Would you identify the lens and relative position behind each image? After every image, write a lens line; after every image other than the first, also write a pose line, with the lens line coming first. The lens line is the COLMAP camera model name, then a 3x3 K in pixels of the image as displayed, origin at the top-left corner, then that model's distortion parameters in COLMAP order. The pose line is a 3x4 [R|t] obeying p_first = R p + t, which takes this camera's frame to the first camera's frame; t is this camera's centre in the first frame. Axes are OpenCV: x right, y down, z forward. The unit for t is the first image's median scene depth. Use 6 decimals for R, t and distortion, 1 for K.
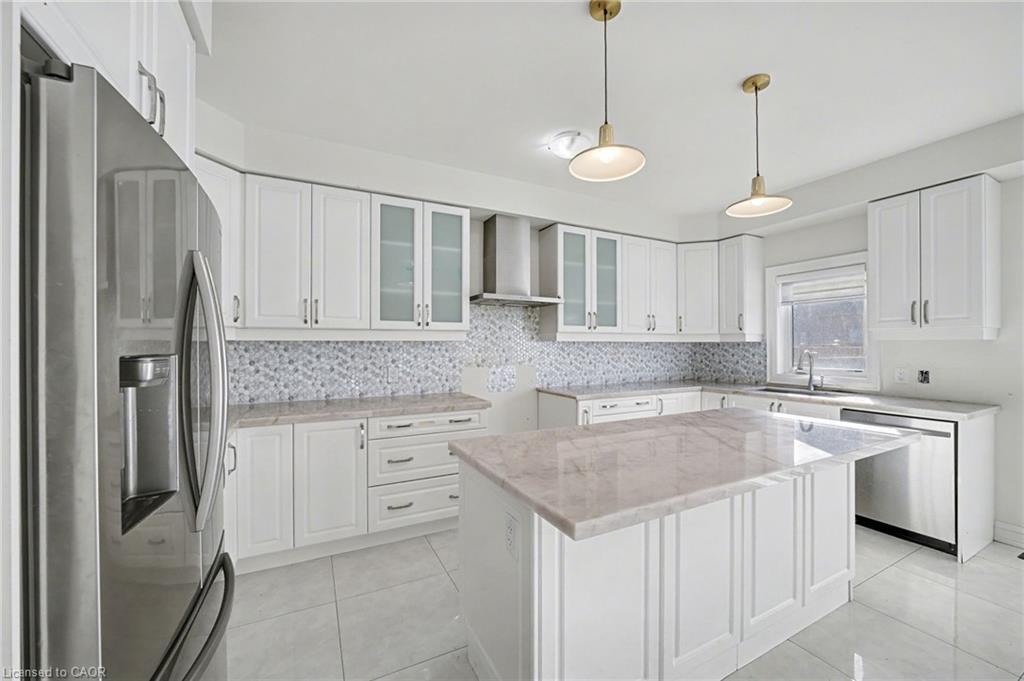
lens RADIAL K [[397.9, 0, 514.2], [0, 397.9, 346.1], [0, 0, 1]] dist [-0.024206, 0.007075]
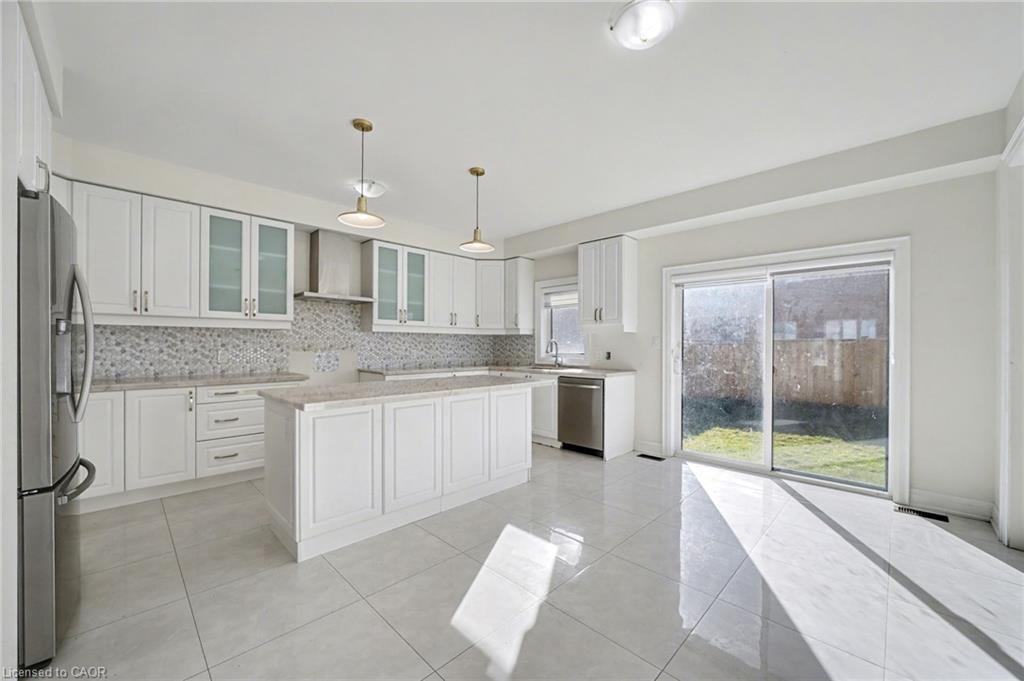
lens RADIAL K [[397.9, 0, 514.2], [0, 397.9, 346.1], [0, 0, 1]] dist [-0.024206, 0.007075]
pose [[0.950738, 0.003893, 0.309971, 0.159543], [-0.004581, 0.999988, 0.001491, 0.034443], [-0.309962, -0.002838, 0.950745, -0.391605]]
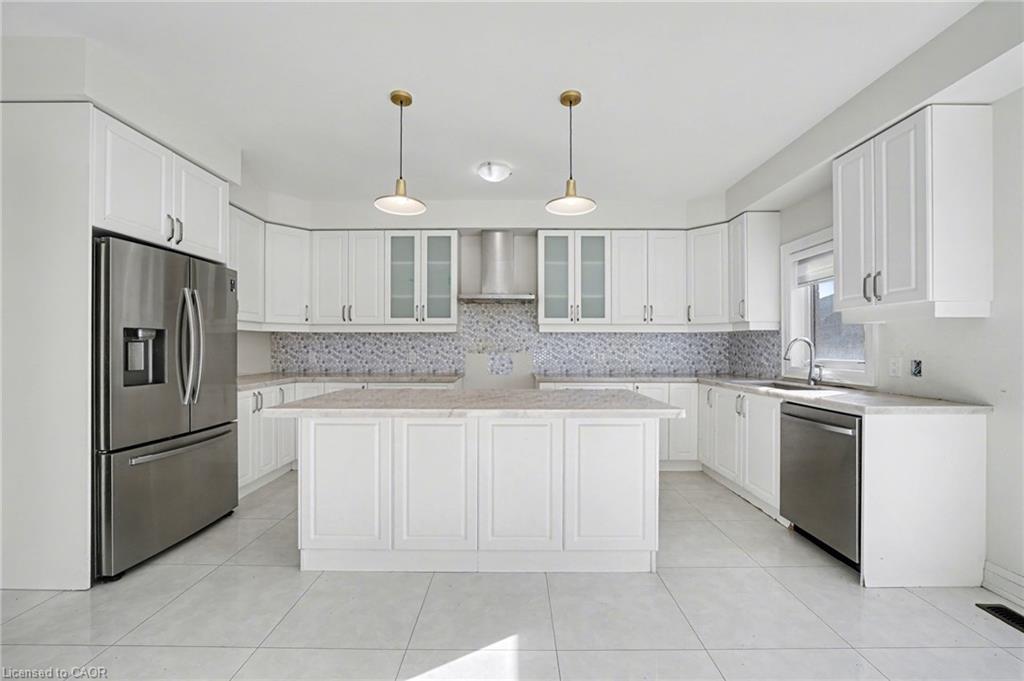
lens RADIAL K [[397.9, 0, 514.2], [0, 397.9, 346.1], [0, 0, 1]] dist [-0.024206, 0.007075]
pose [[0.887415, 0.001094, -0.460970, 0.630093], [-0.003064, 0.999989, -0.003525, 0.036093], [0.460961, 0.004541, 0.887409, -0.058587]]
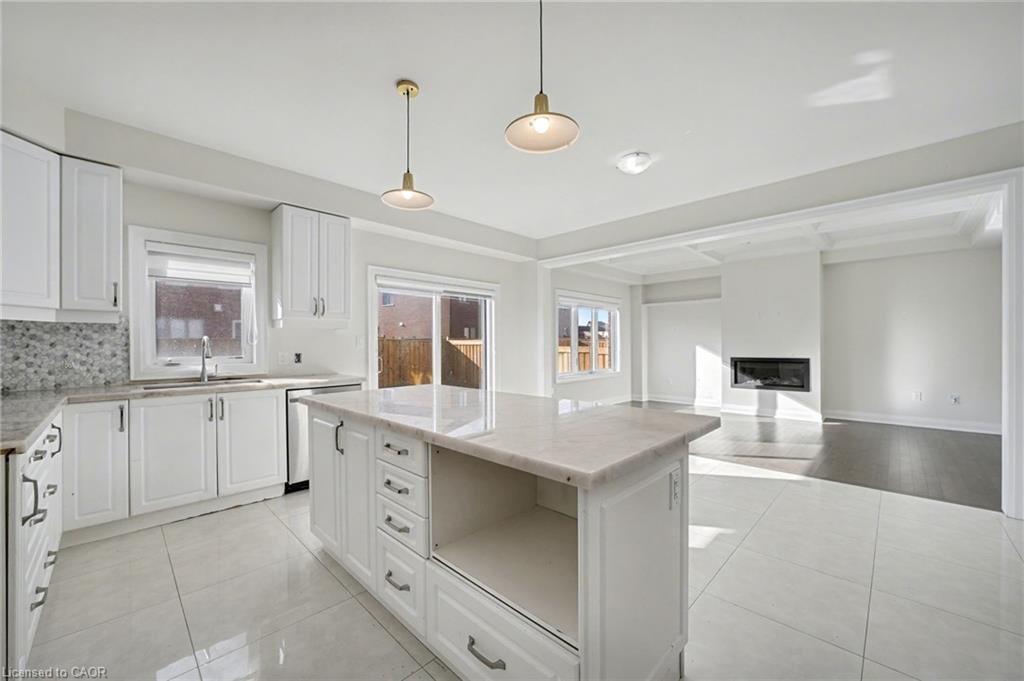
lens RADIAL K [[397.9, 0, 514.2], [0, 397.9, 346.1], [0, 0, 1]] dist [-0.024206, 0.007075]
pose [[-0.314428, 0.000370, 0.949281, -0.336944], [0.006854, 0.999975, 0.001881, 0.038232], [-0.949257, 0.007098, -0.314422, 0.670052]]
